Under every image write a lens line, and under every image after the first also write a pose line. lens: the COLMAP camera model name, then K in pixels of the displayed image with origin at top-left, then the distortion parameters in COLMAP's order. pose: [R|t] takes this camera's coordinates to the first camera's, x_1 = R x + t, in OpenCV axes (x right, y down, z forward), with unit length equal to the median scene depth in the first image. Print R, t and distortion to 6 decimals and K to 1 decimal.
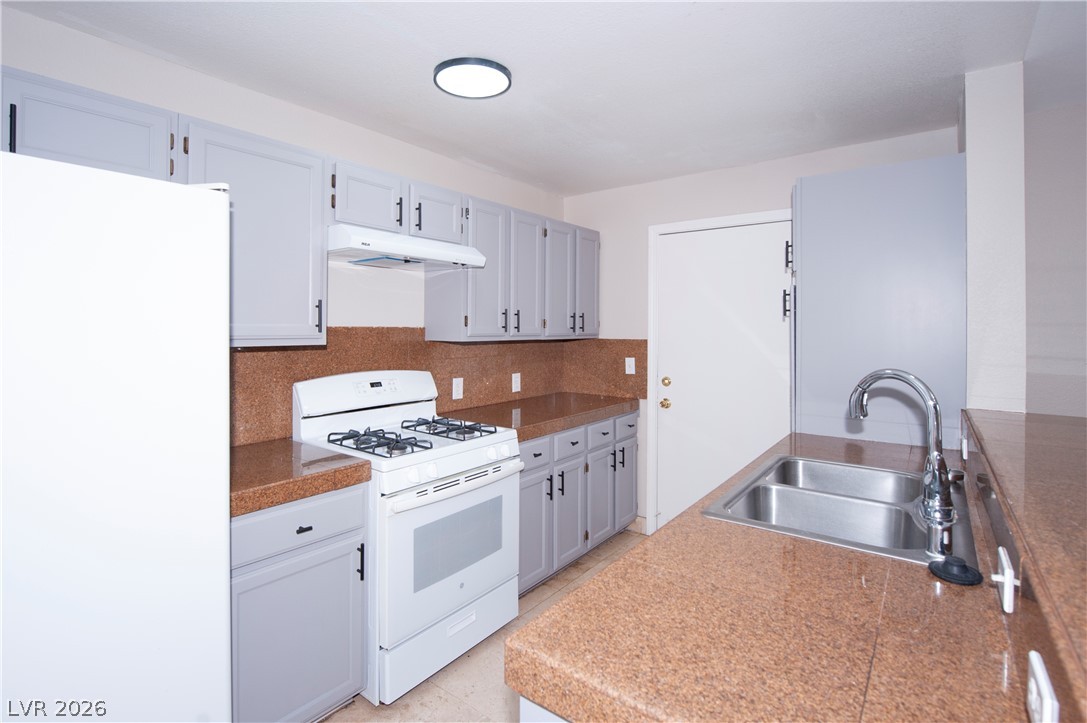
lens RADIAL K [[519.2, 0, 520.6], [0, 519.2, 331.8], [0, 0, 1]] dist [-0.001350, 0.000508]
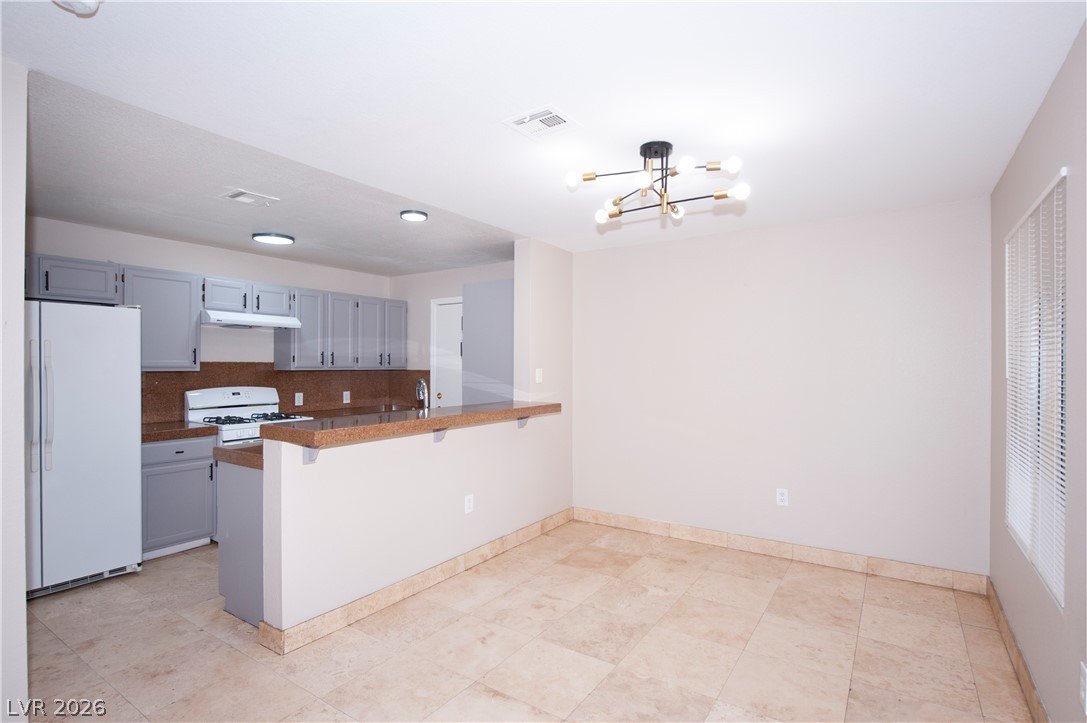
lens RADIAL K [[535.7, 0, 551.1], [0, 535.7, 367.6], [0, 0, 1]] dist [-0.001783, -0.002144]
pose [[0.995268, -0.003795, 0.097089, 0.556326], [0.004102, 0.999987, -0.002961, 0.017799], [-0.097076, 0.003345, 0.995271, -0.846514]]
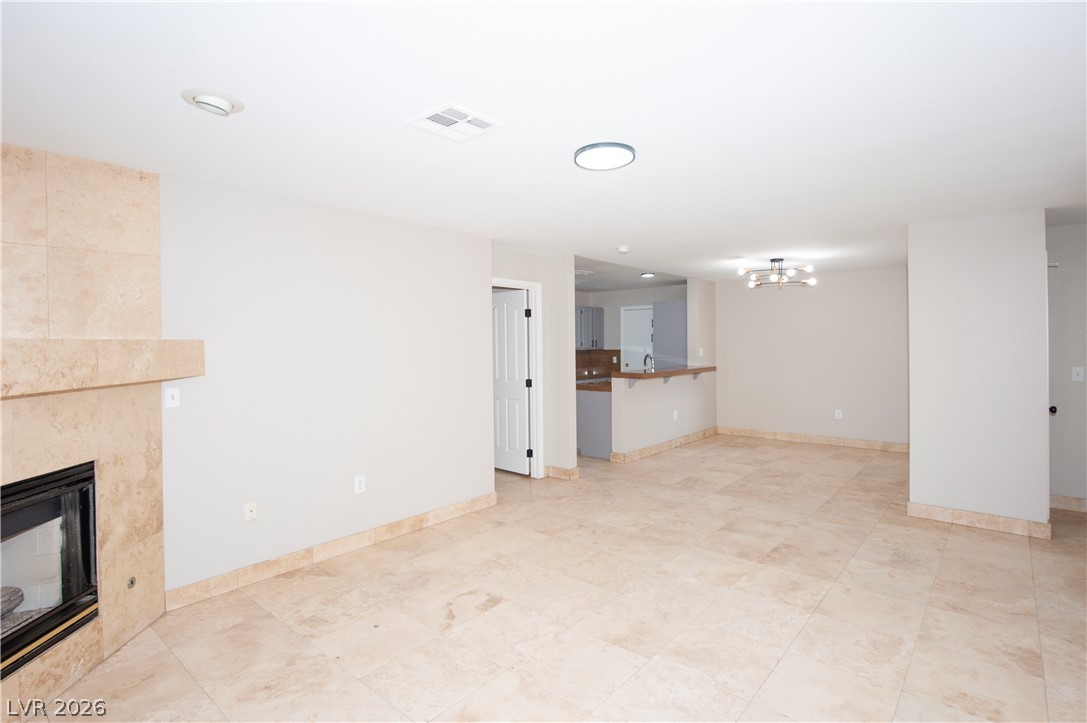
lens RADIAL K [[535.7, 0, 576.9], [0, 535.7, 341.1], [0, 0, 1]] dist [-0.001783, -0.002144]
pose [[0.999823, -0.013555, 0.013018, -0.018523], [0.013805, 0.999719, -0.019295, 0.025787], [-0.012753, 0.019472, 0.999729, -2.123916]]
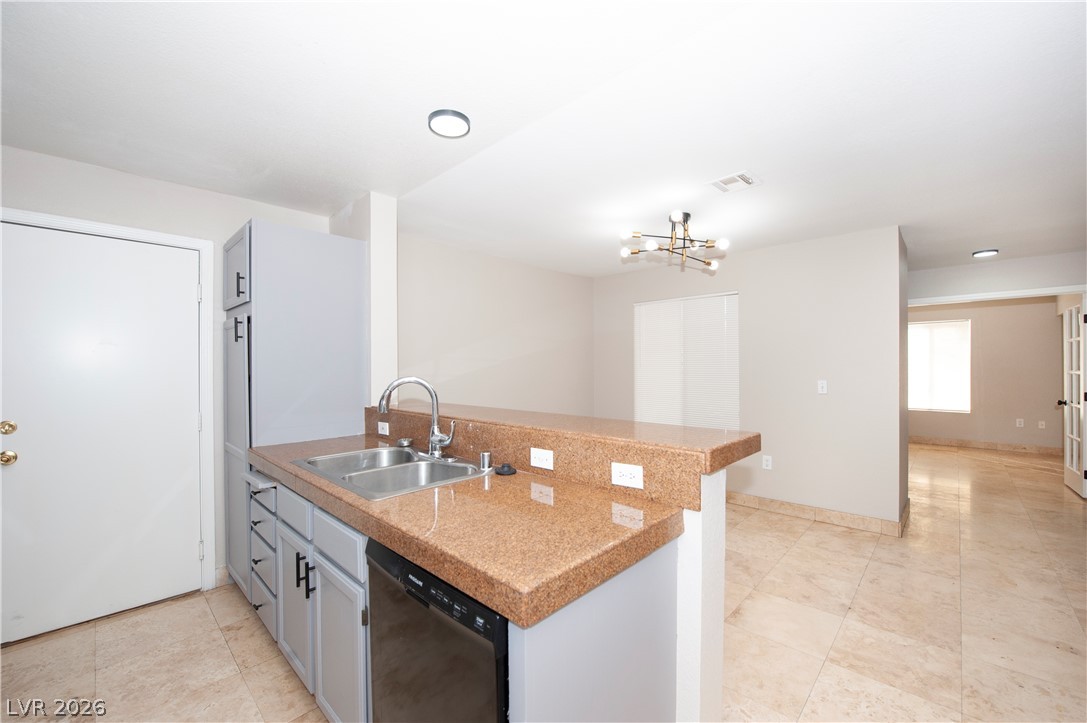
lens RADIAL K [[439.5, 0, 546.6], [0, 439.5, 363.3], [0, 0, 1]] dist [-0.009995, -0.000861]
pose [[0.116523, -0.005068, 0.993175, -0.379096], [0.017279, 0.999846, 0.003075, 0.026614], [-0.993038, 0.016803, 0.116592, 0.306740]]
